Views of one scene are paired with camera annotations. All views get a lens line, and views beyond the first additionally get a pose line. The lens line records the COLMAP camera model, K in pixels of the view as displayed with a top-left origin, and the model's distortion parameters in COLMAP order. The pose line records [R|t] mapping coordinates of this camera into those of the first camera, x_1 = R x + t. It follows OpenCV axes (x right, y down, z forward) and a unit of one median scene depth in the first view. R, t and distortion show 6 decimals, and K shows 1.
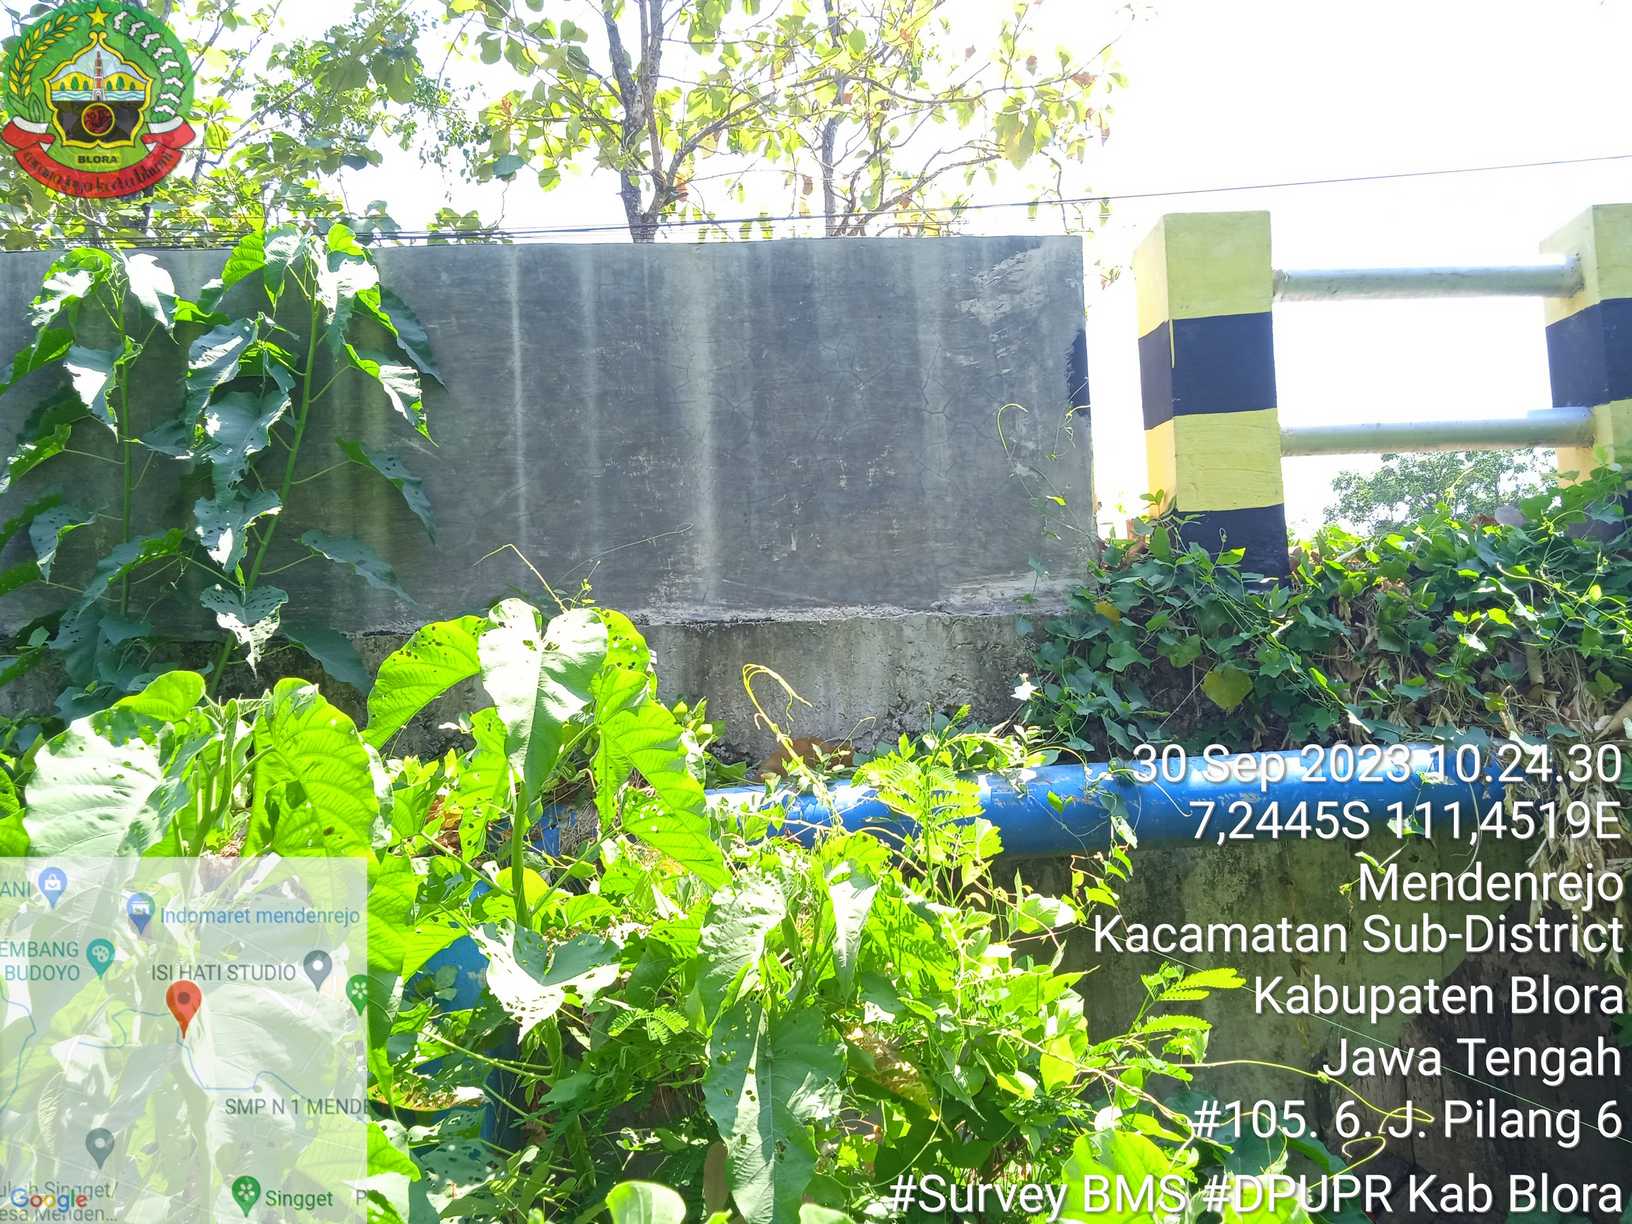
lens RADIAL K [[1371.4, 0, 809.0], [0, 1371.4, 621.2], [0, 0, 1]] dist [0.056863, -0.054530]
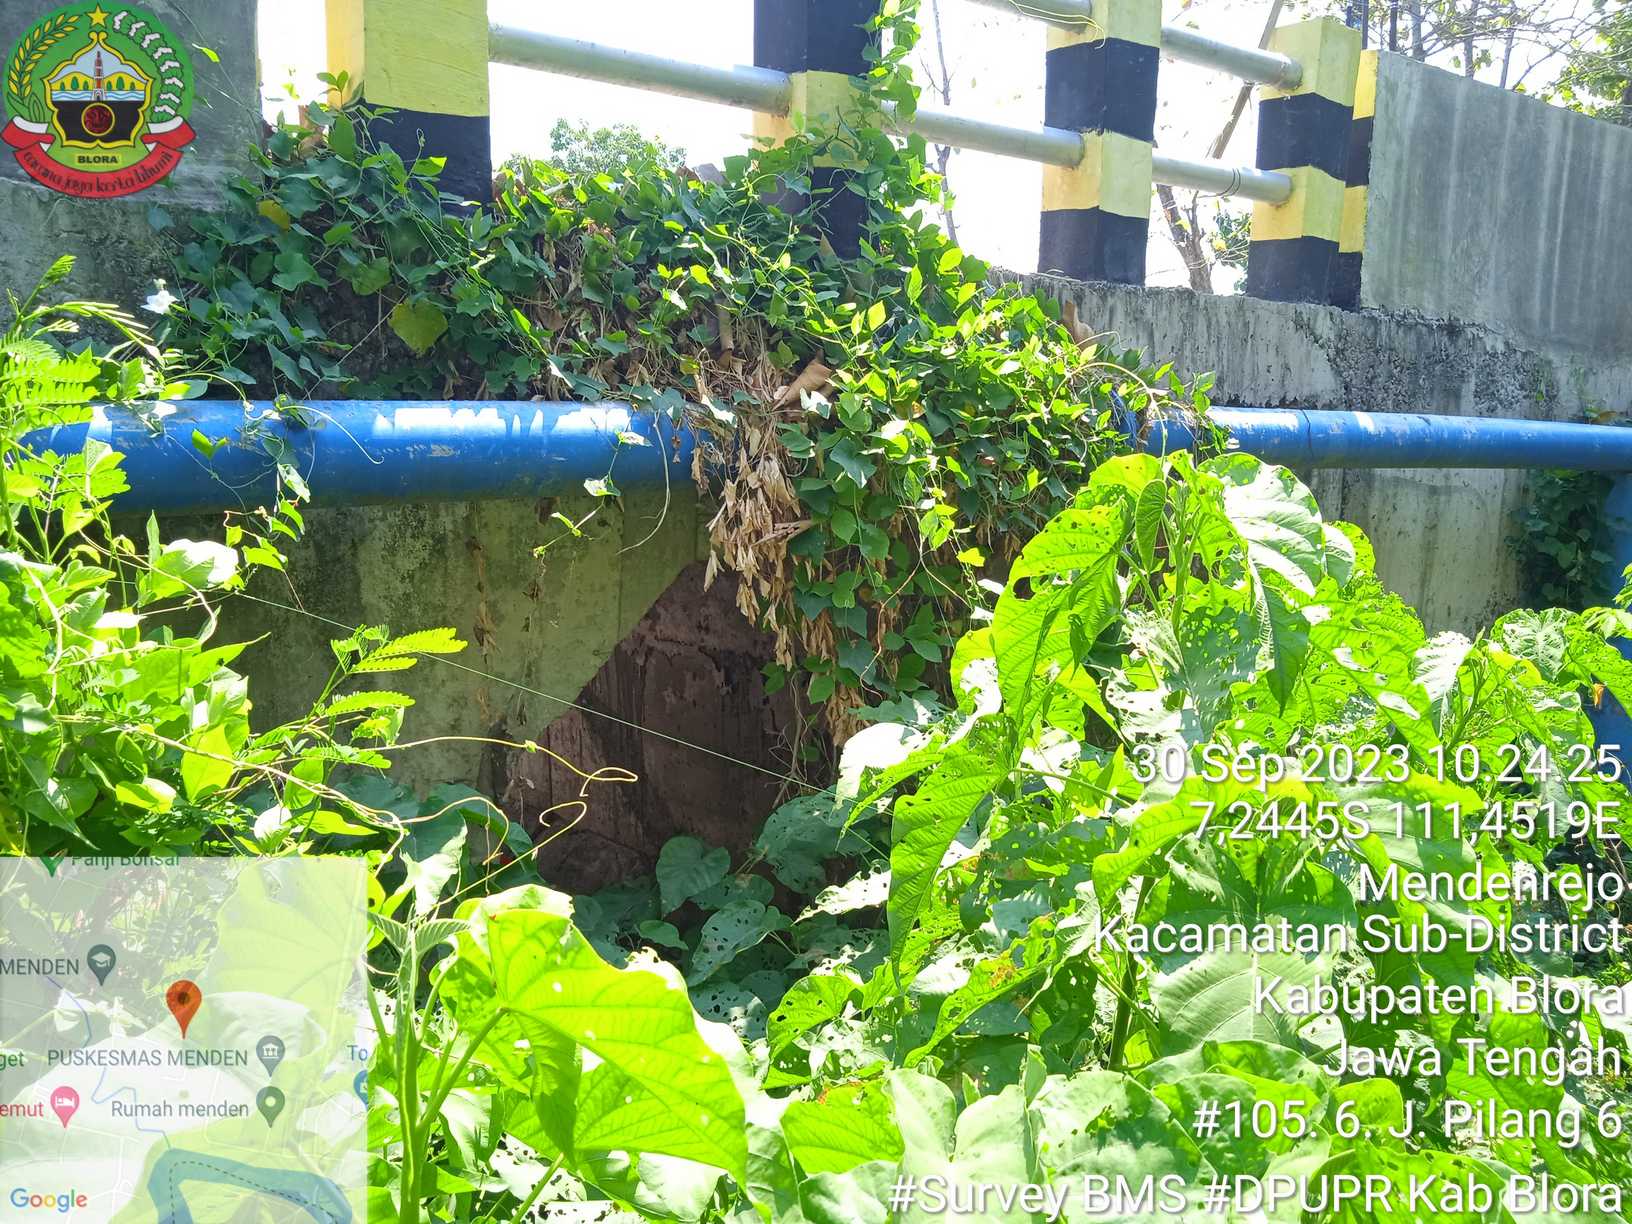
lens RADIAL K [[1371.4, 0, 811.6], [0, 1371.4, 632.7], [0, 0, 1]] dist [0.056863, -0.054530]
pose [[0.829311, -0.029768, 0.557994, 0.019505], [-0.101293, 0.974028, 0.202507, 0.036799], [-0.549530, -0.224463, 0.804757, 0.127934]]
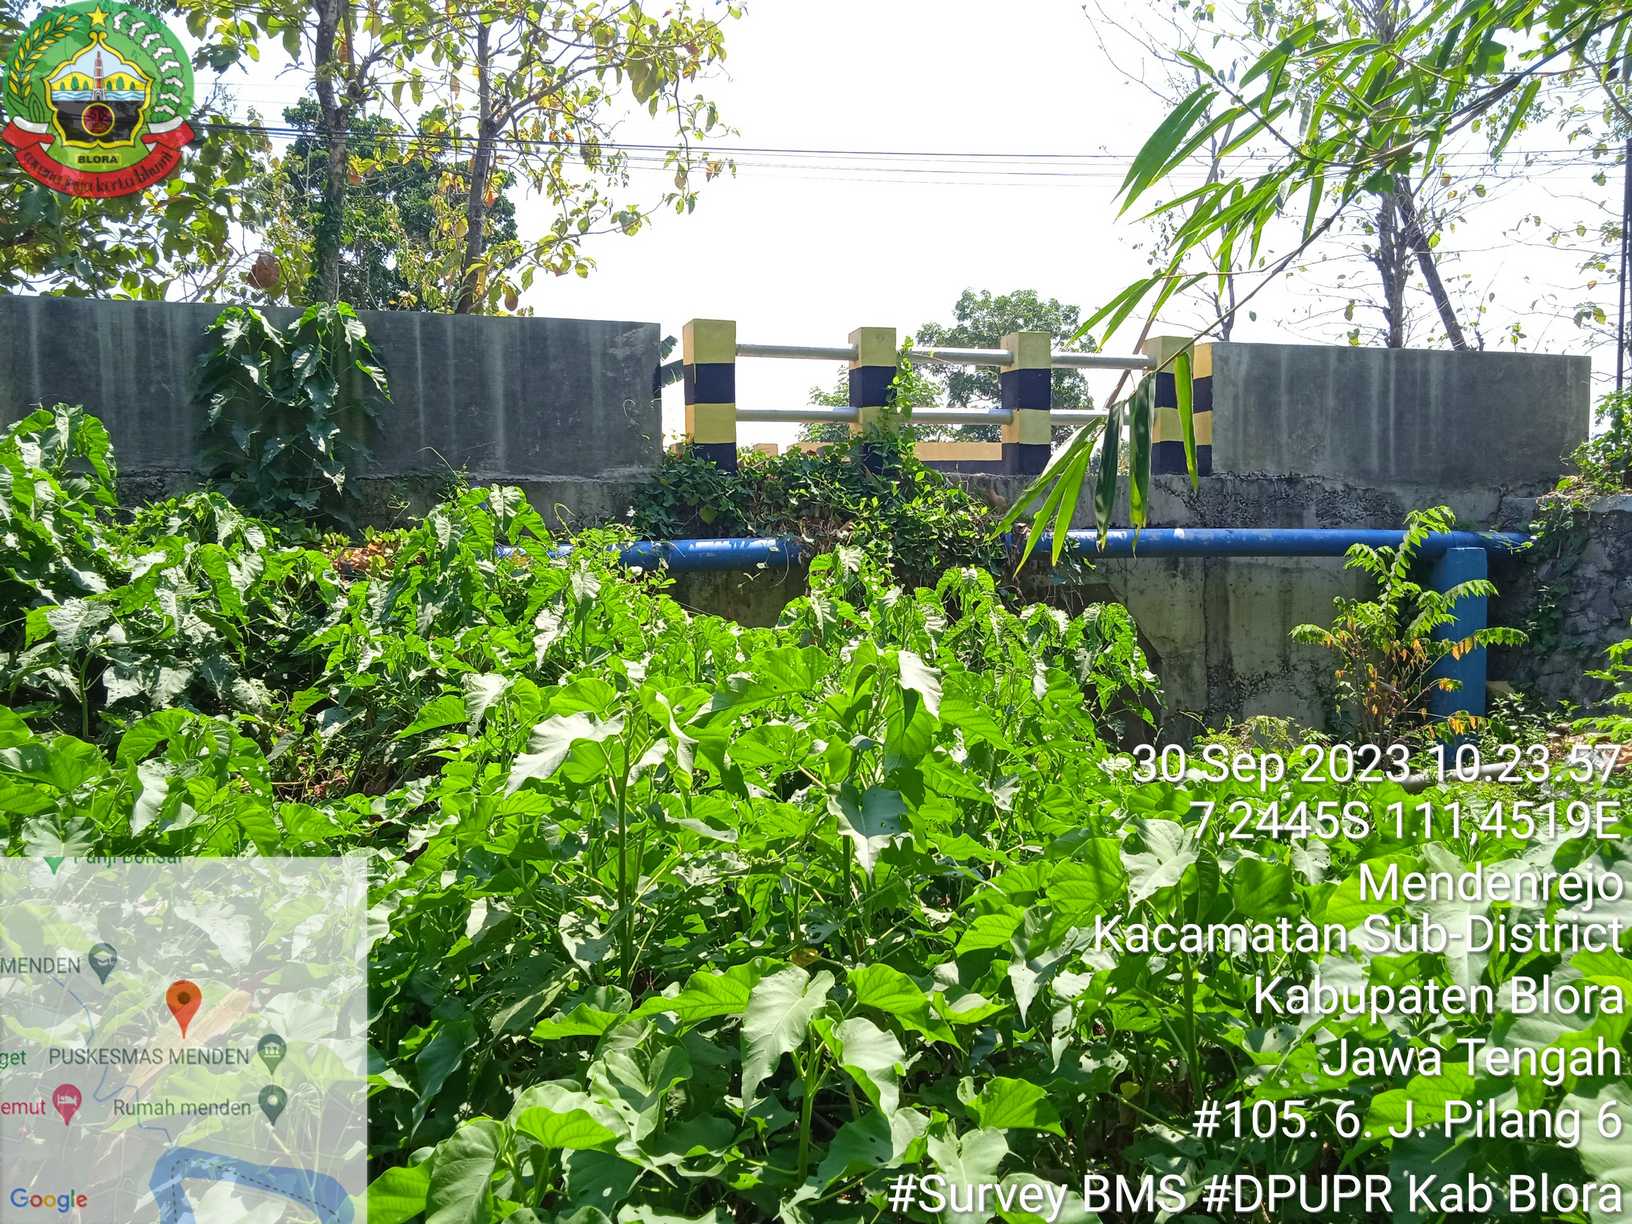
lens RADIAL K [[1371.4, 0, 812.0], [0, 1371.4, 655.0], [0, 0, 1]] dist [0.056863, -0.054530]
pose [[0.960762, 0.006962, 0.277287, -0.233674], [-0.049592, 0.987888, 0.147029, -0.082963], [-0.272905, -0.155011, 0.949471, -1.606874]]
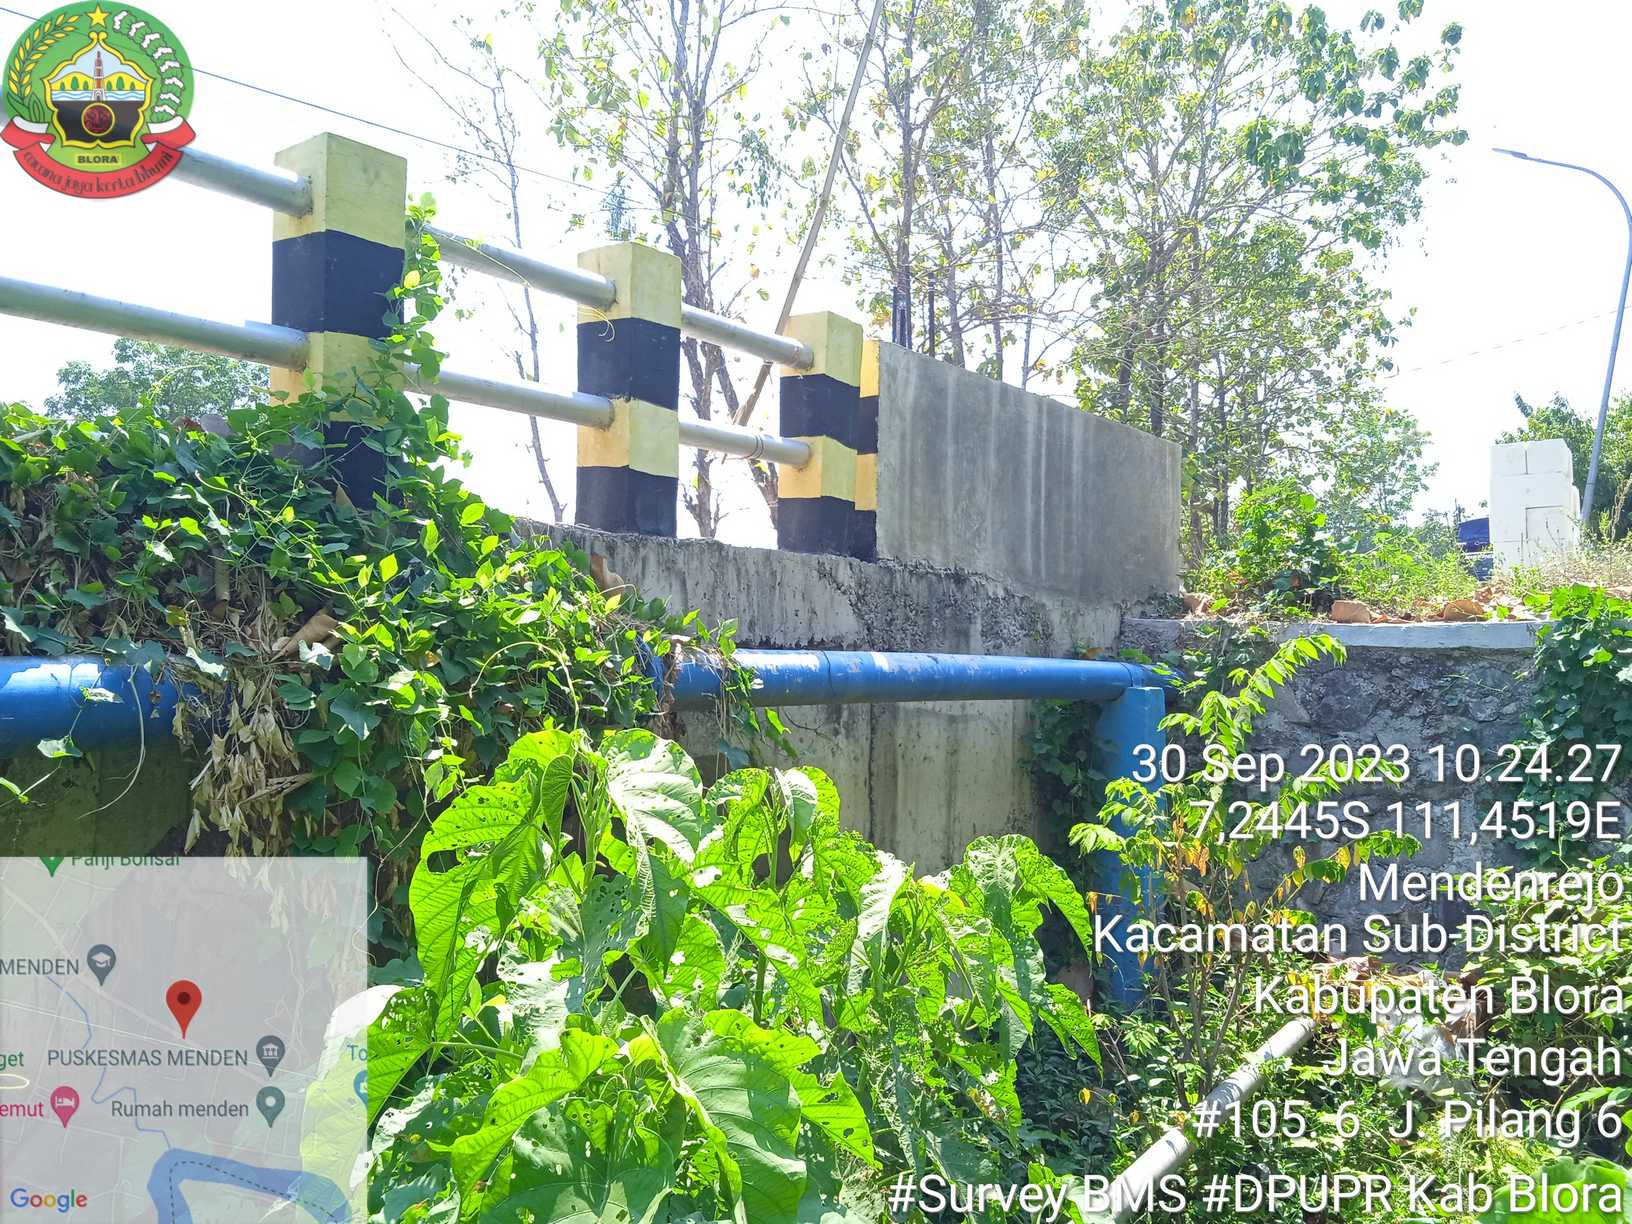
lens RADIAL K [[1371.4, 0, 821.6], [0, 1371.4, 628.9], [0, 0, 1]] dist [0.056863, -0.054530]
pose [[0.637630, 0.062725, 0.767785, 0.050601], [-0.112757, 0.993544, 0.012473, 0.005687], [-0.762046, -0.094526, 0.640586, 0.059888]]
